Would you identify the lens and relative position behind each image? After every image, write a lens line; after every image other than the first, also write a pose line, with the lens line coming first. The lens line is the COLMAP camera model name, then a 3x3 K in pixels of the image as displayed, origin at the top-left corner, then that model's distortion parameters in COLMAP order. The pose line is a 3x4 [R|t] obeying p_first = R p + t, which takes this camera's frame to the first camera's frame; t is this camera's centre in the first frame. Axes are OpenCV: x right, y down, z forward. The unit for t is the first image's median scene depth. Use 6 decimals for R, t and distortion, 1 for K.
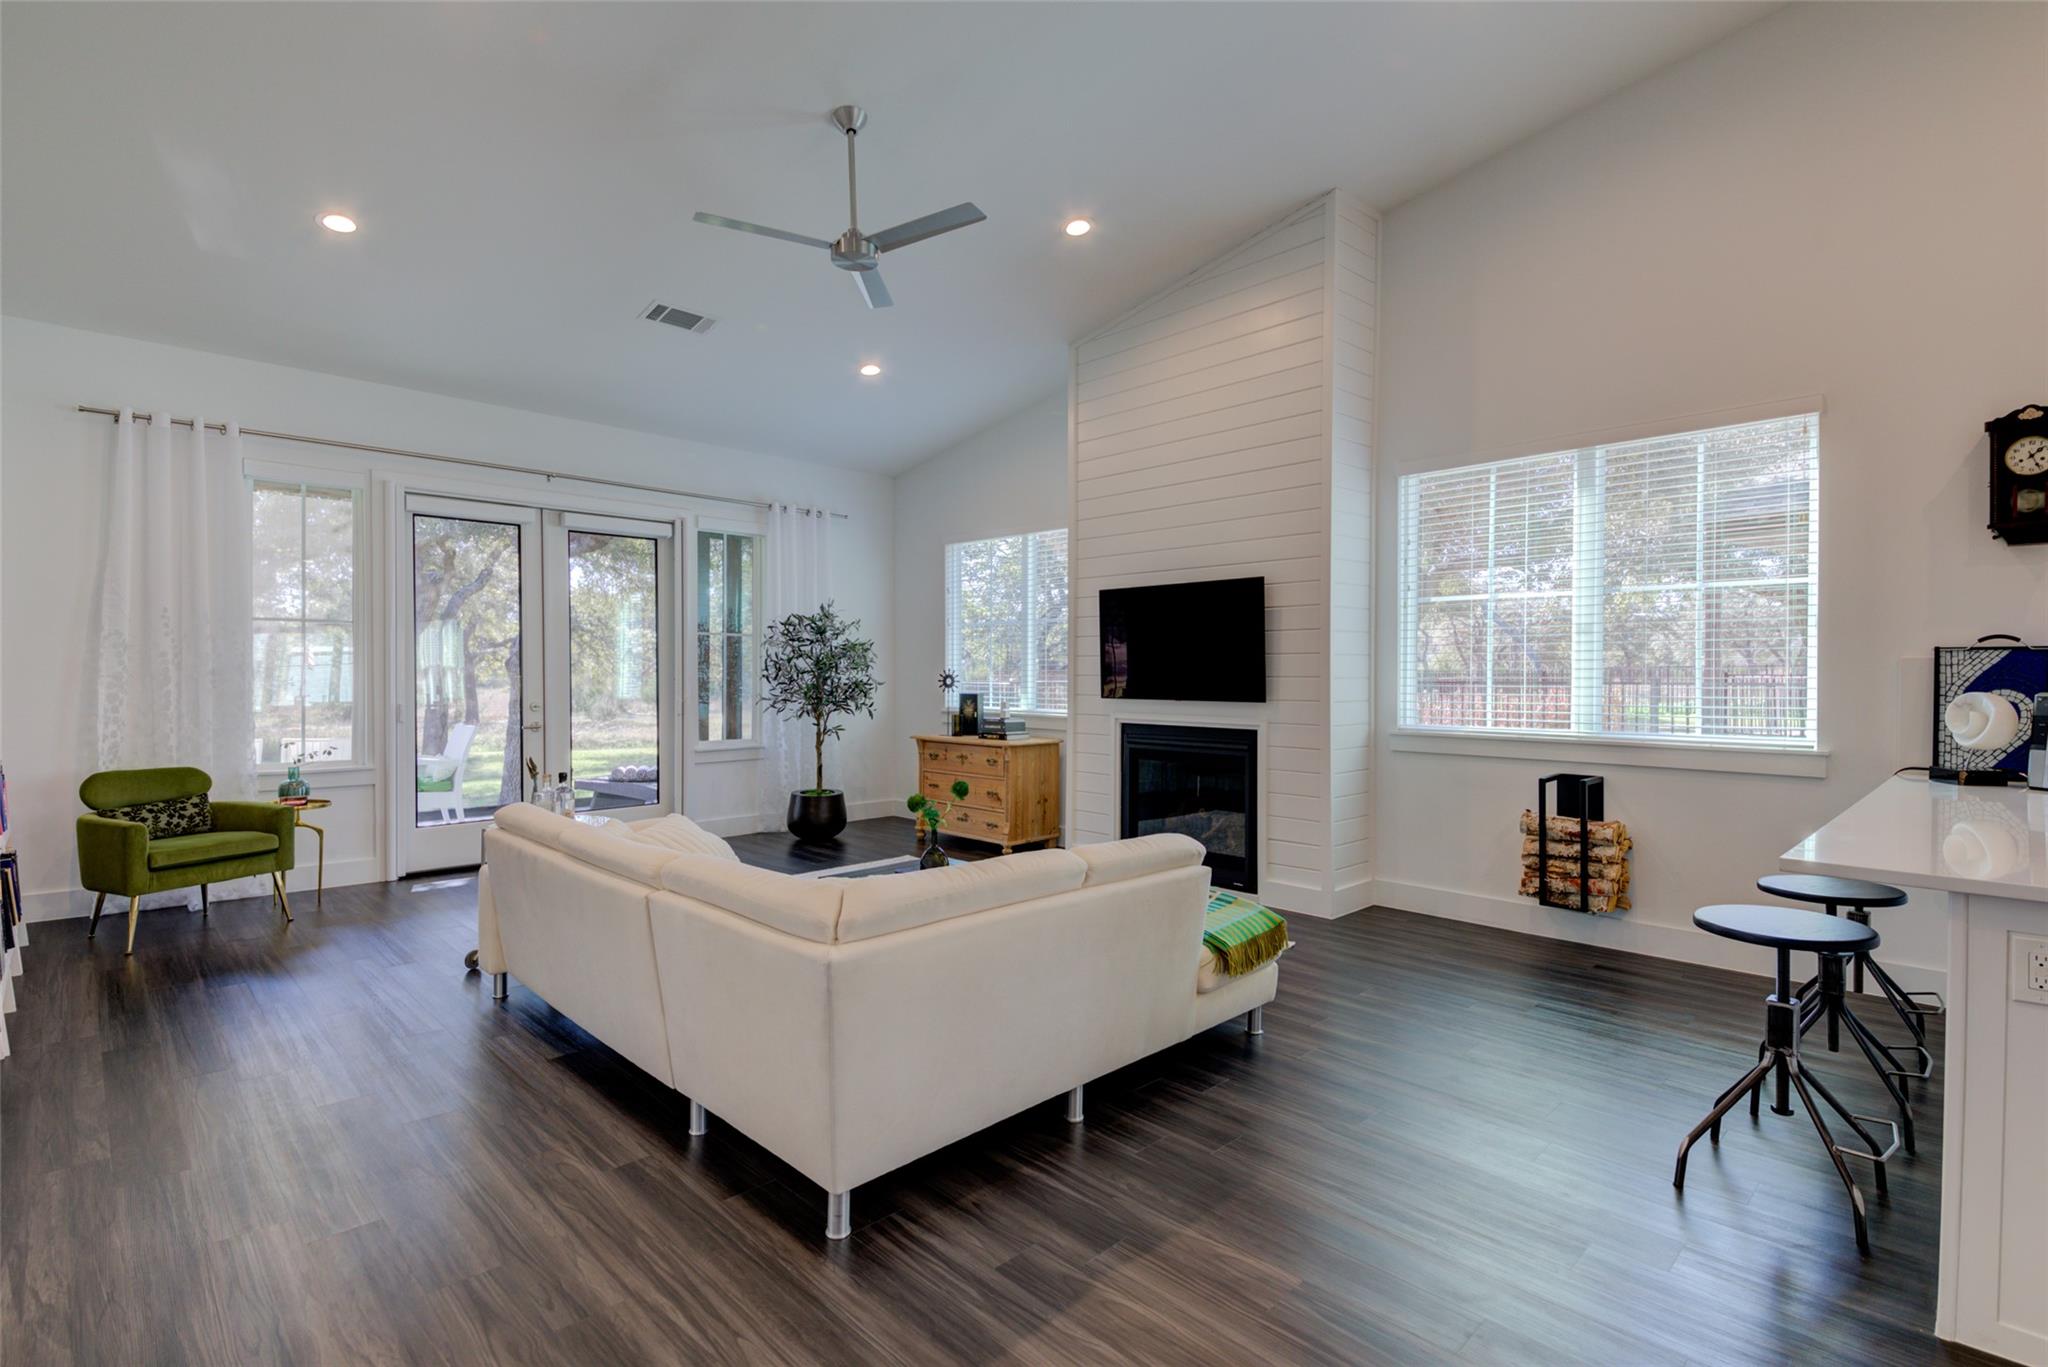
lens RADIAL K [[968.0, 0, 1024.0], [0, 968.0, 683.5], [0, 0, 1]] dist [-0.011695, -0.001049]
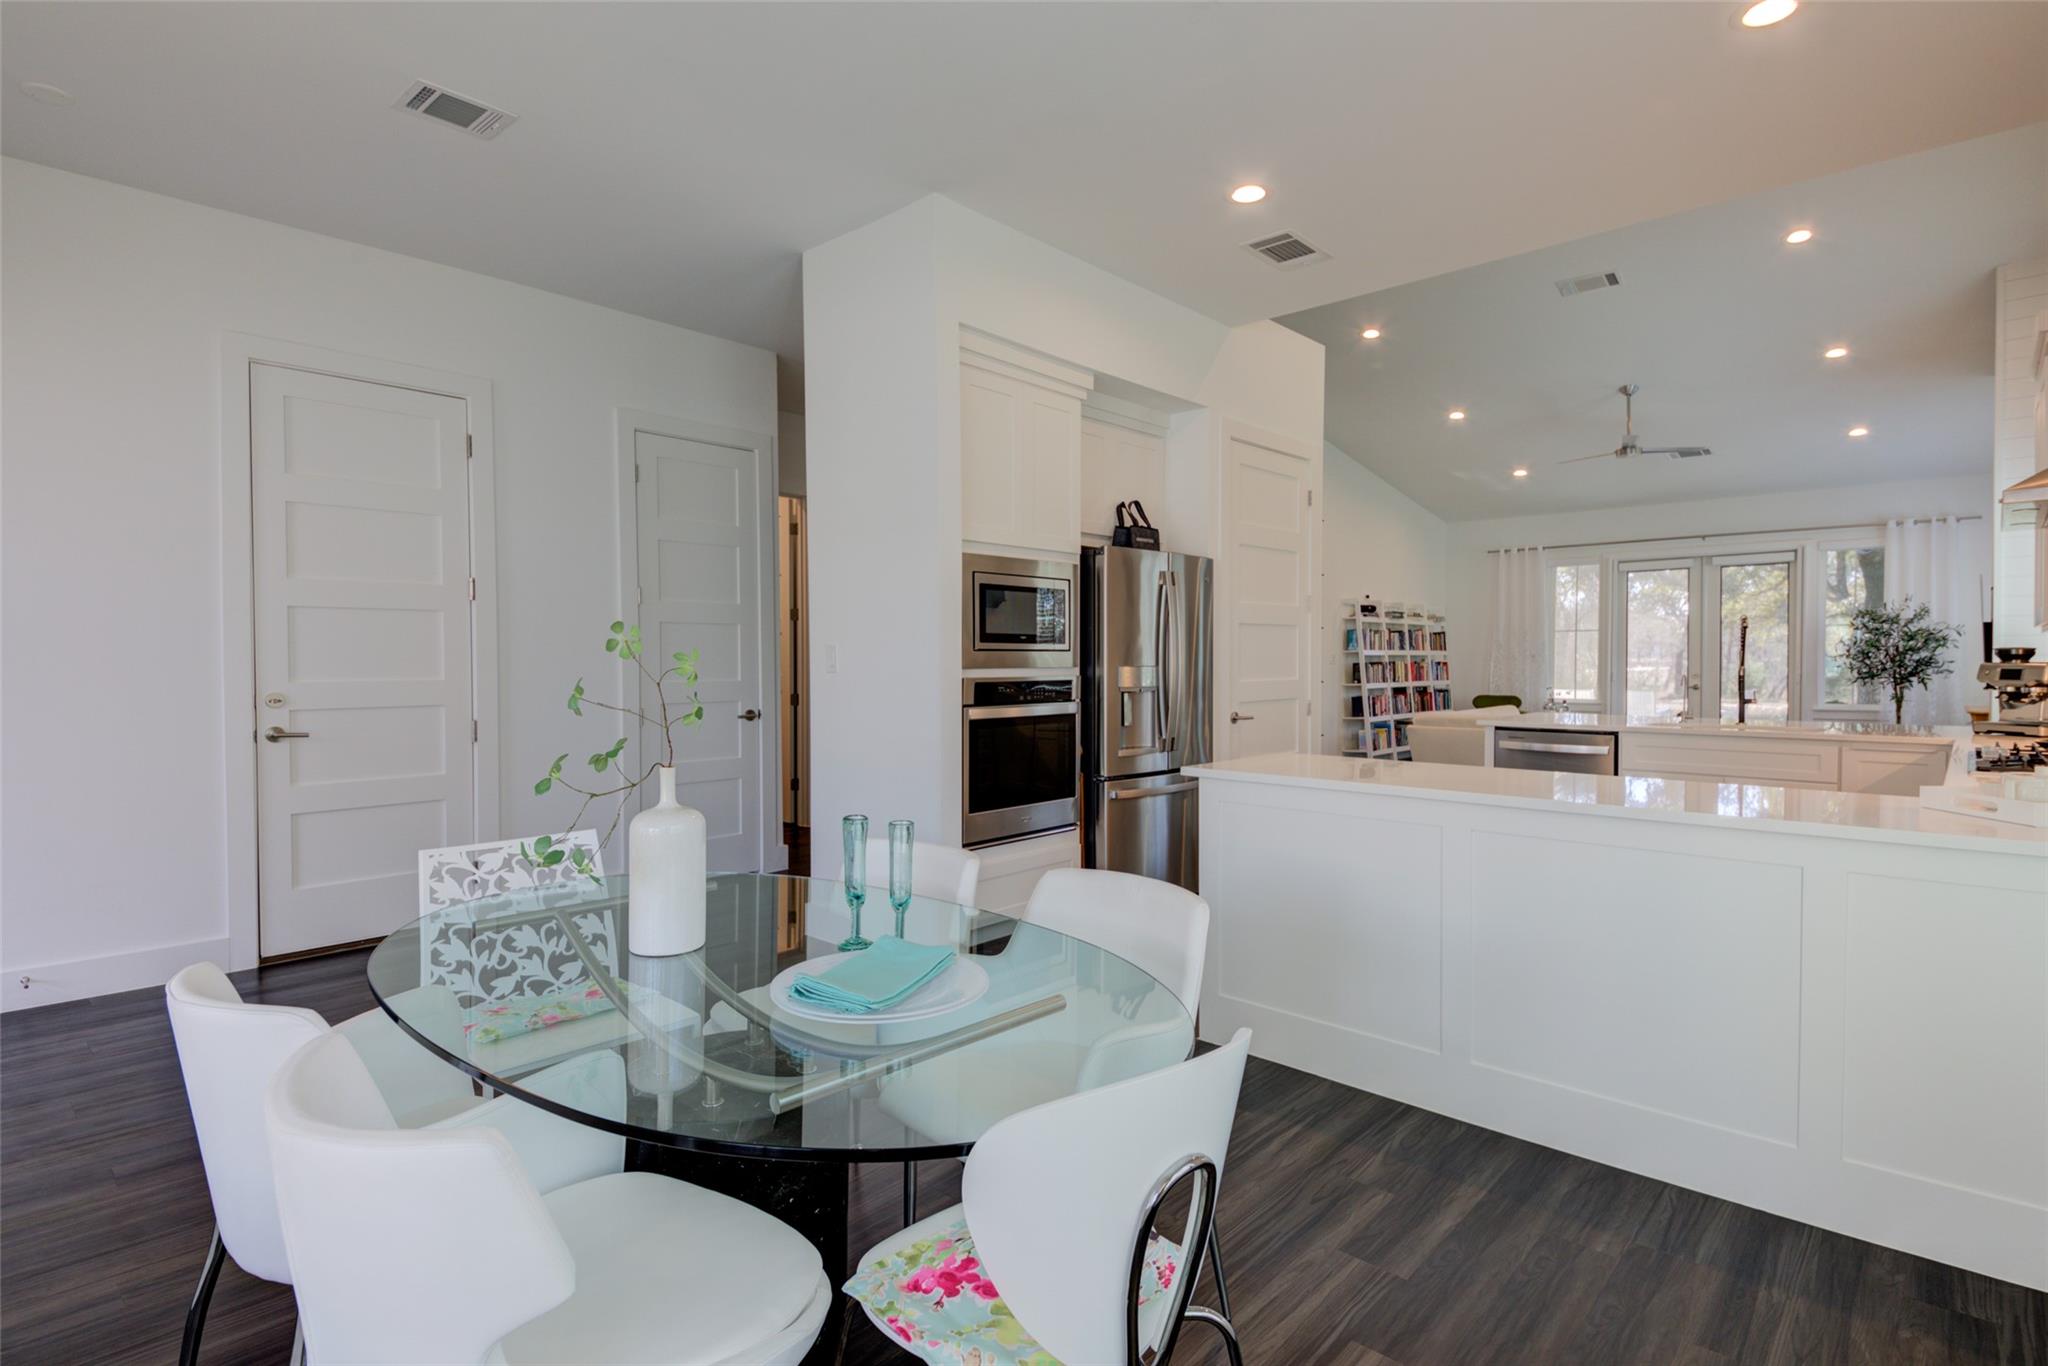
lens RADIAL K [[999.5, 0, 1024.0], [0, 999.5, 683.0], [0, 0, 1]] dist [0.038130, -0.000849]
pose [[0.044551, 0.018350, -0.998839, 1.678445], [-0.005892, 0.999819, 0.018105, 0.017879], [0.998990, 0.005079, 0.044651, -0.344560]]
